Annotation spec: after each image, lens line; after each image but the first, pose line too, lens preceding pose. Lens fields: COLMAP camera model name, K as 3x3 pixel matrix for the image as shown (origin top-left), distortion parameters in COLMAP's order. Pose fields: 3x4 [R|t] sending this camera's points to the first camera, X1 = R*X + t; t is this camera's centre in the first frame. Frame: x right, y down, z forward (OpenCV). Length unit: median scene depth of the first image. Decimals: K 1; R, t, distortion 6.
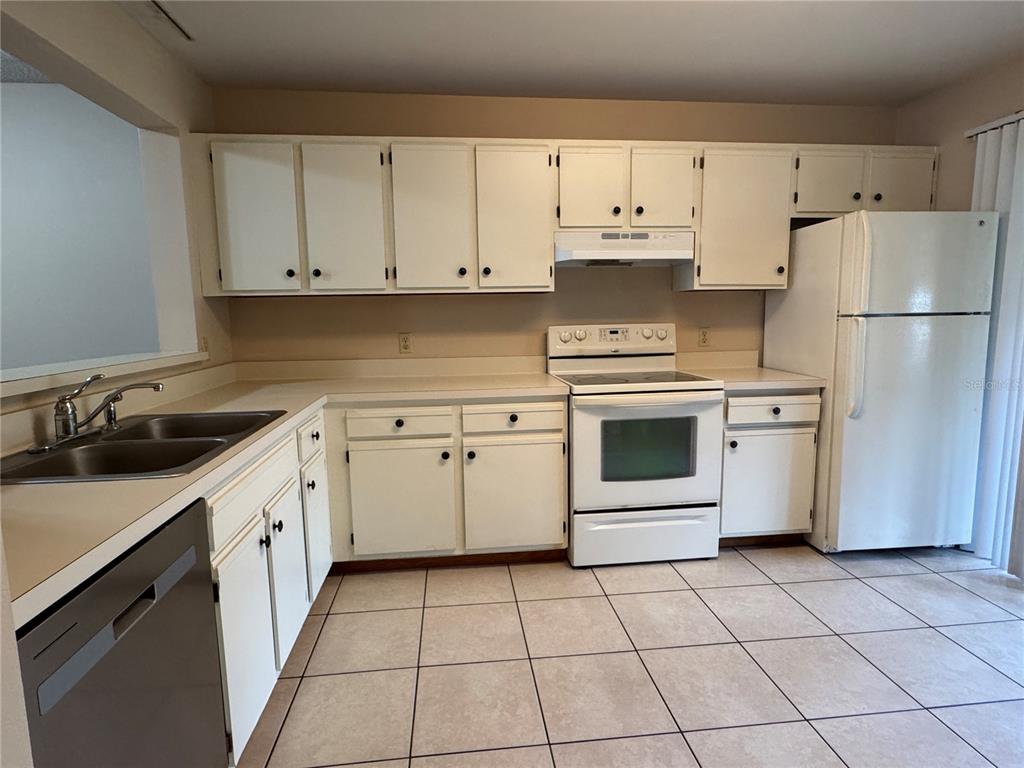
lens RADIAL K [[546.1, 0, 510.2], [0, 546.1, 383.1], [0, 0, 1]] dist [-0.002333, 0.001246]
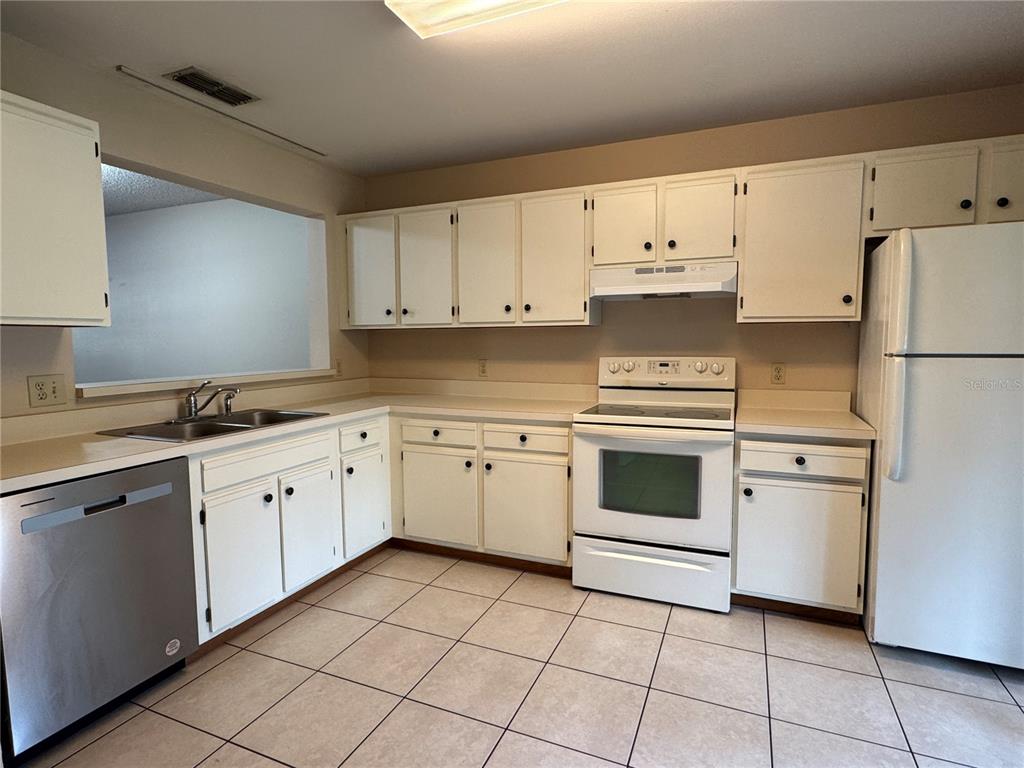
lens RADIAL K [[546.1, 0, 510.2], [0, 546.1, 383.1], [0, 0, 1]] dist [-0.002333, 0.001246]
pose [[0.871268, 0.050013, -0.488253, 0.495680], [-0.069861, 0.997303, -0.022508, -0.020918], [0.485811, 0.053721, 0.872412, 0.000997]]
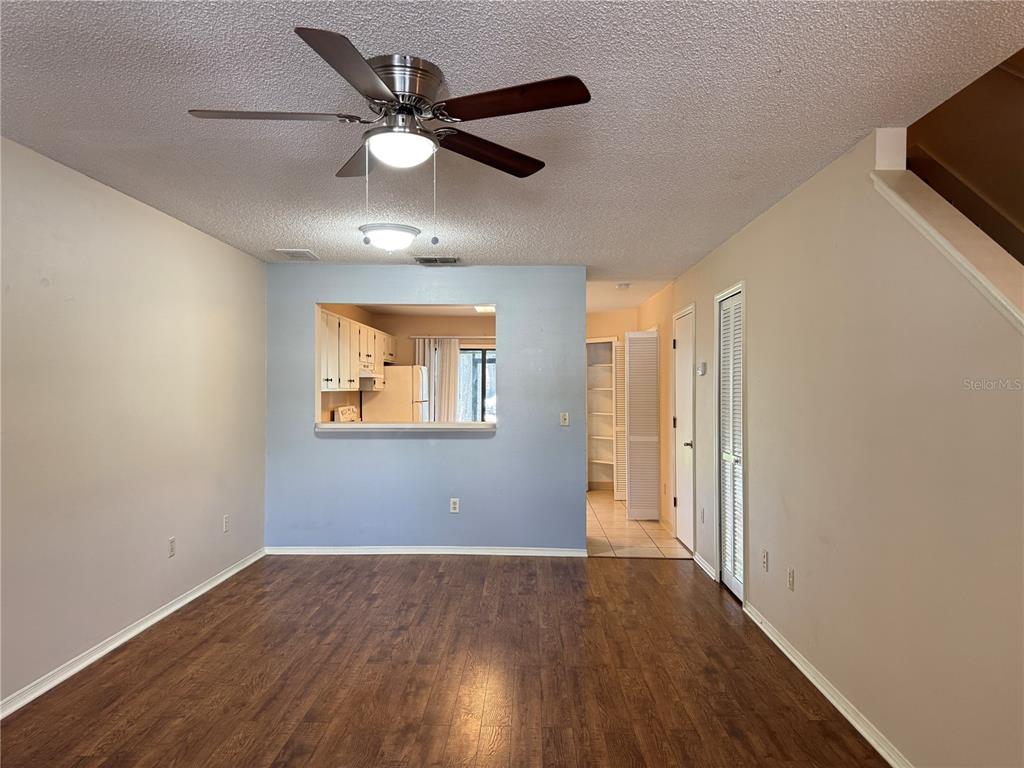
lens RADIAL K [[719.2, 0, 512.0], [0, 719.2, 384.0], [0, 0, 1]] dist [0.095969, -0.129180]
pose [[0.127033, 0.022388, 0.991646, -2.715274], [0.121881, 0.991817, -0.038005, -0.015718], [-0.984382, 0.125691, 0.123265, 0.076819]]
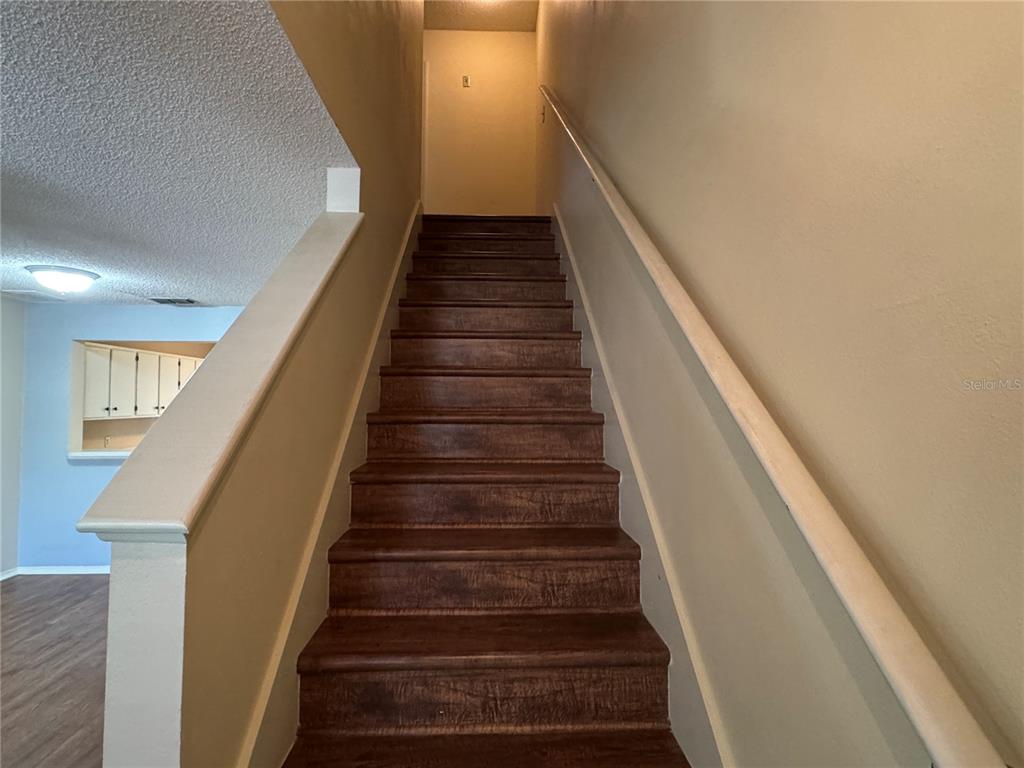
lens RADIAL K [[546.1, 0, 510.2], [0, 546.1, 383.1], [0, 0, 1]] dist [-0.002333, 0.001246]
pose [[0.059096, 0.047465, 0.997123, -2.315598], [0.124640, 0.990702, -0.054546, 0.002593], [-0.990441, 0.127505, 0.052630, -0.607830]]
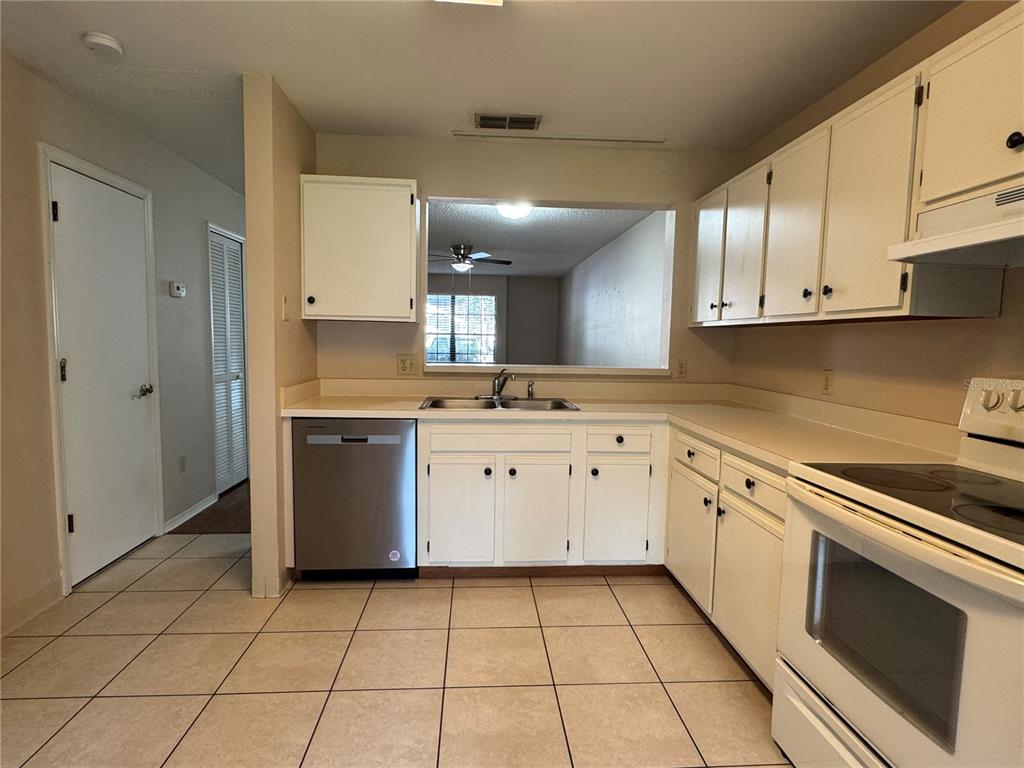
lens RADIAL K [[546.1, 0, 510.2], [0, 546.1, 383.1], [0, 0, 1]] dist [-0.002333, 0.001246]
pose [[-0.036369, 0.095027, -0.994810, 0.721023], [-0.147512, 0.984054, 0.099392, -0.095139], [0.988391, 0.150361, -0.021771, 0.628336]]
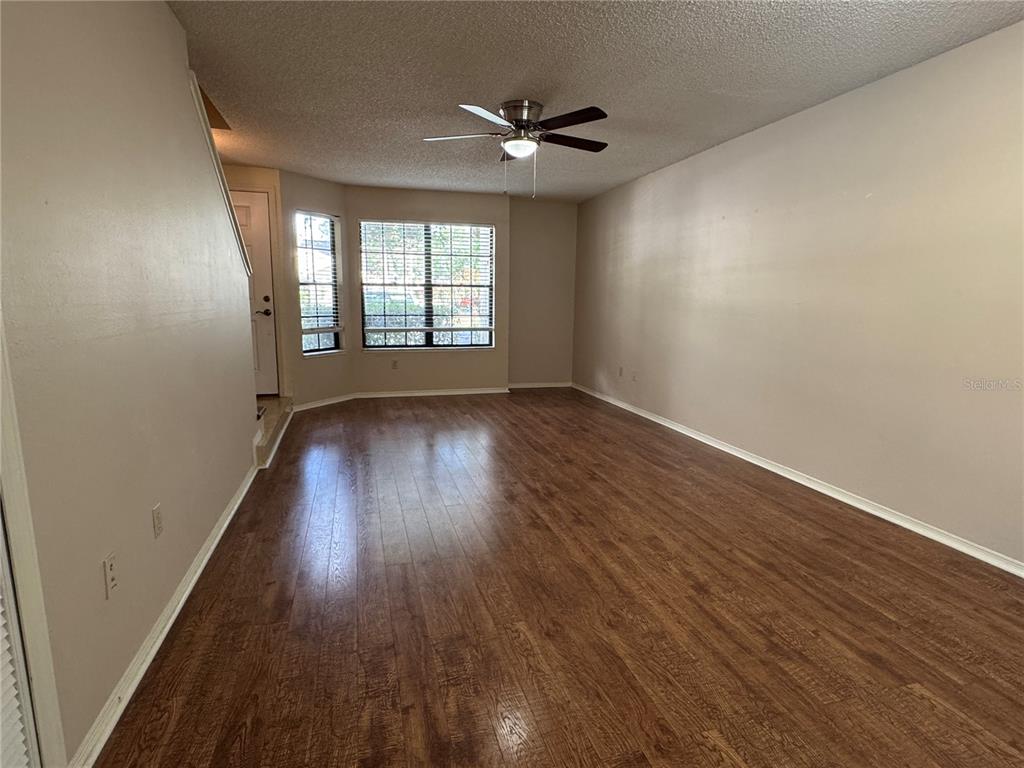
lens RADIAL K [[546.1, 0, 510.2], [0, 546.1, 383.1], [0, 0, 1]] dist [-0.002333, 0.001246]
pose [[0.168802, 0.173009, -0.970347, -0.496927], [-0.140366, 0.978660, 0.150073, 0.009099], [0.975604, 0.110871, 0.189484, 0.072271]]
